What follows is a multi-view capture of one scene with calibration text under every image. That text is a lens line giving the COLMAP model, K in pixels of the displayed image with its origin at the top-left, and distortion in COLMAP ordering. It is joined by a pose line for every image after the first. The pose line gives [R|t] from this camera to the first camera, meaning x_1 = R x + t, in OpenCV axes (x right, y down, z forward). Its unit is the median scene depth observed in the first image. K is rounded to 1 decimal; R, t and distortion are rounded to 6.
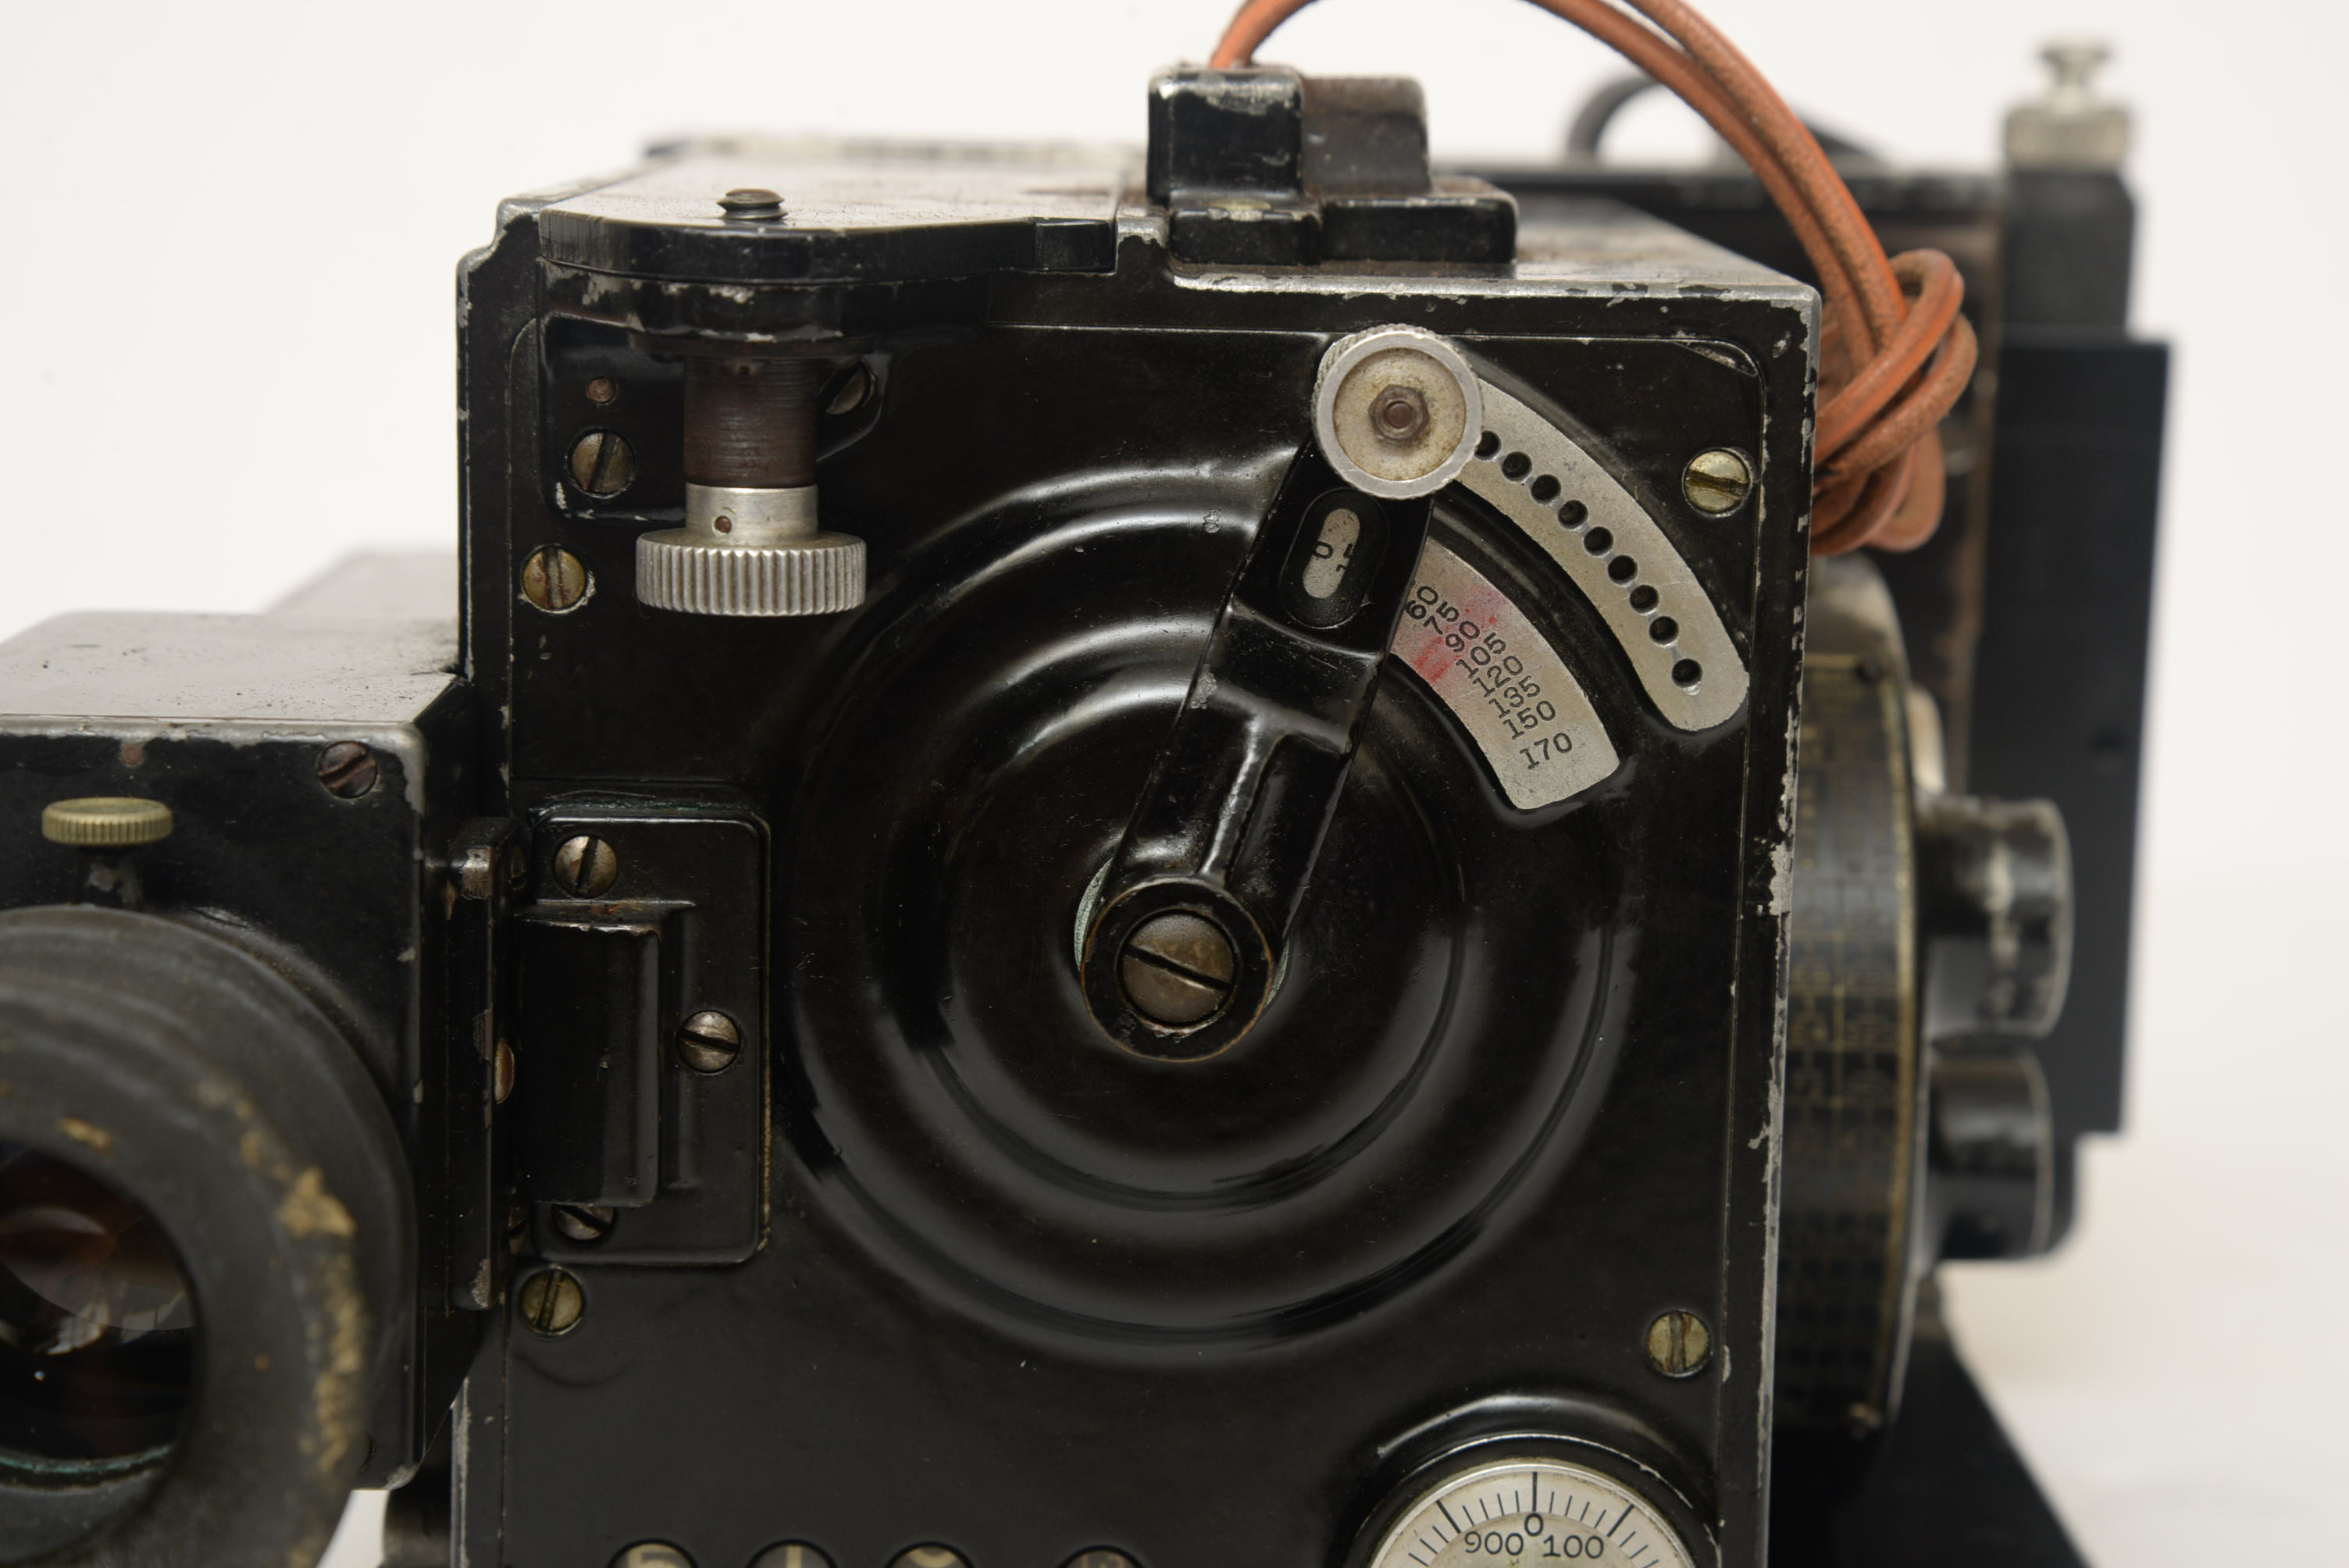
lens RADIAL K [[4763.6, 0, 1172.7], [0, 4763.6, 810.9], [0, 0, 1]] dist [0.372461, 0.257628]
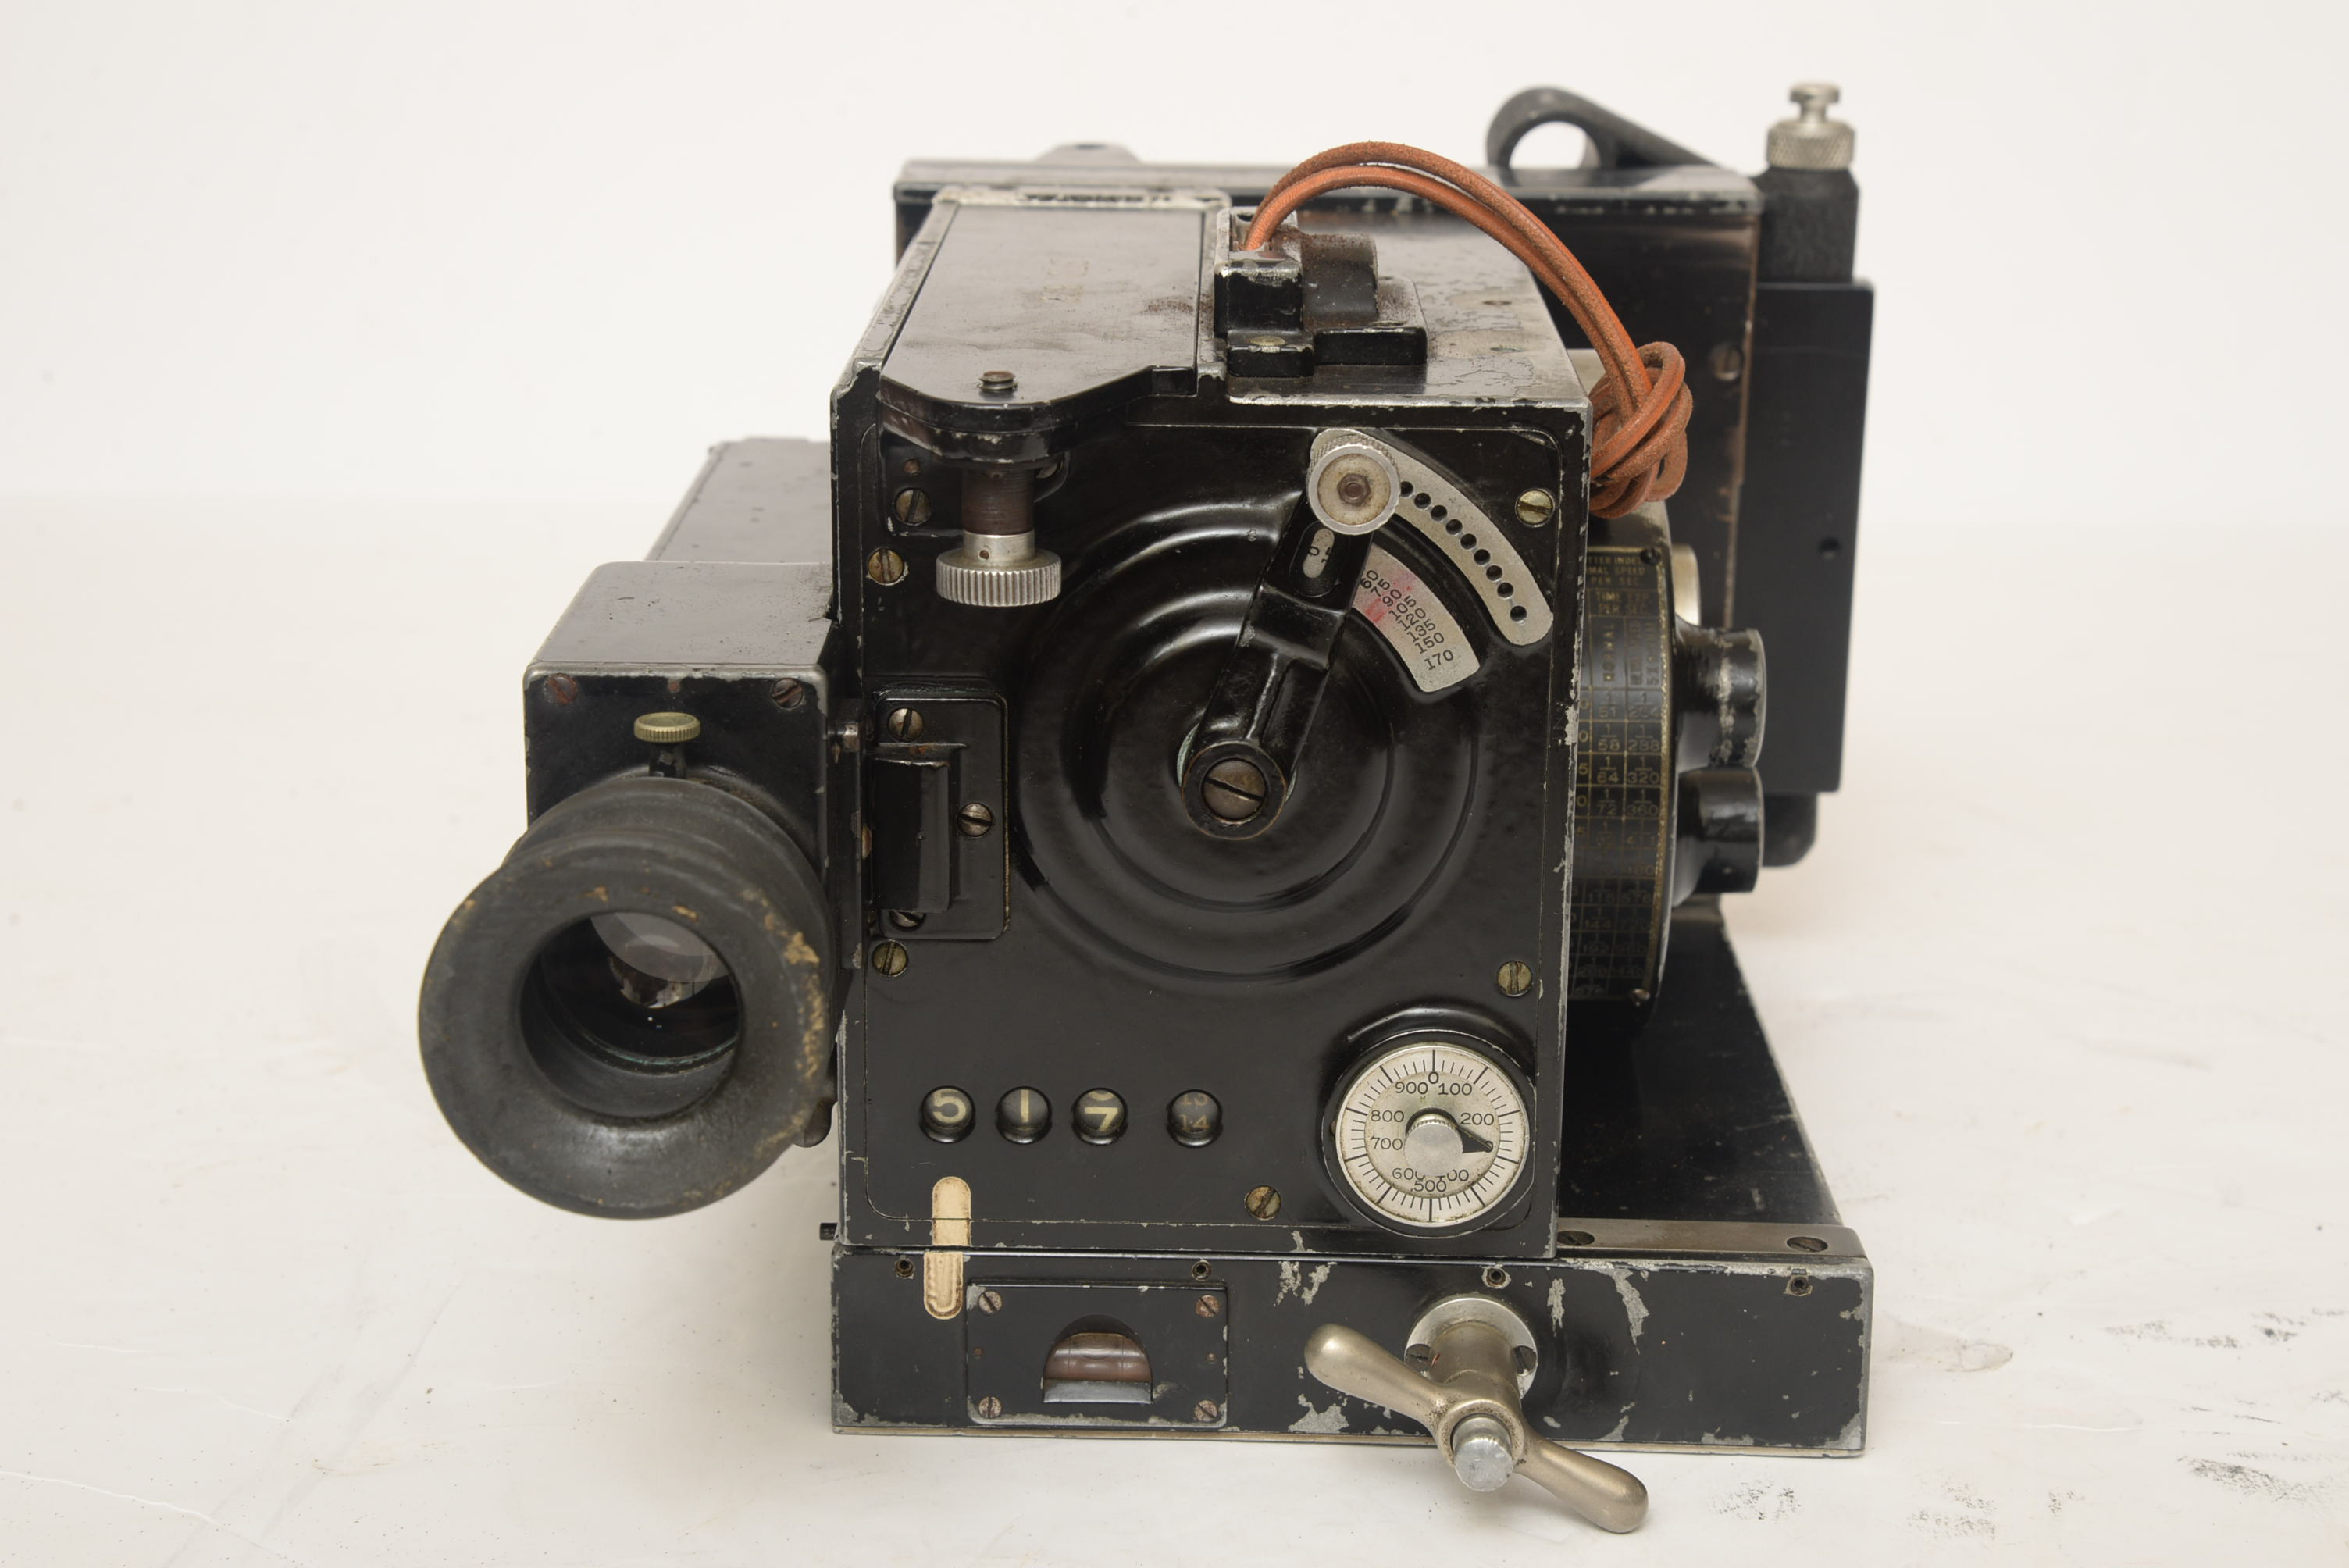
lens RADIAL K [[4078.7, 0, 1177.2], [0, 4078.7, 852.9], [0, 0, 1]] dist [0.269570, -0.008026]
pose [[0.999831, -0.007077, -0.016993, 0.005359], [0.009233, 0.991420, 0.130385, -0.141915], [0.015925, -0.130520, 0.991318, -0.534256]]
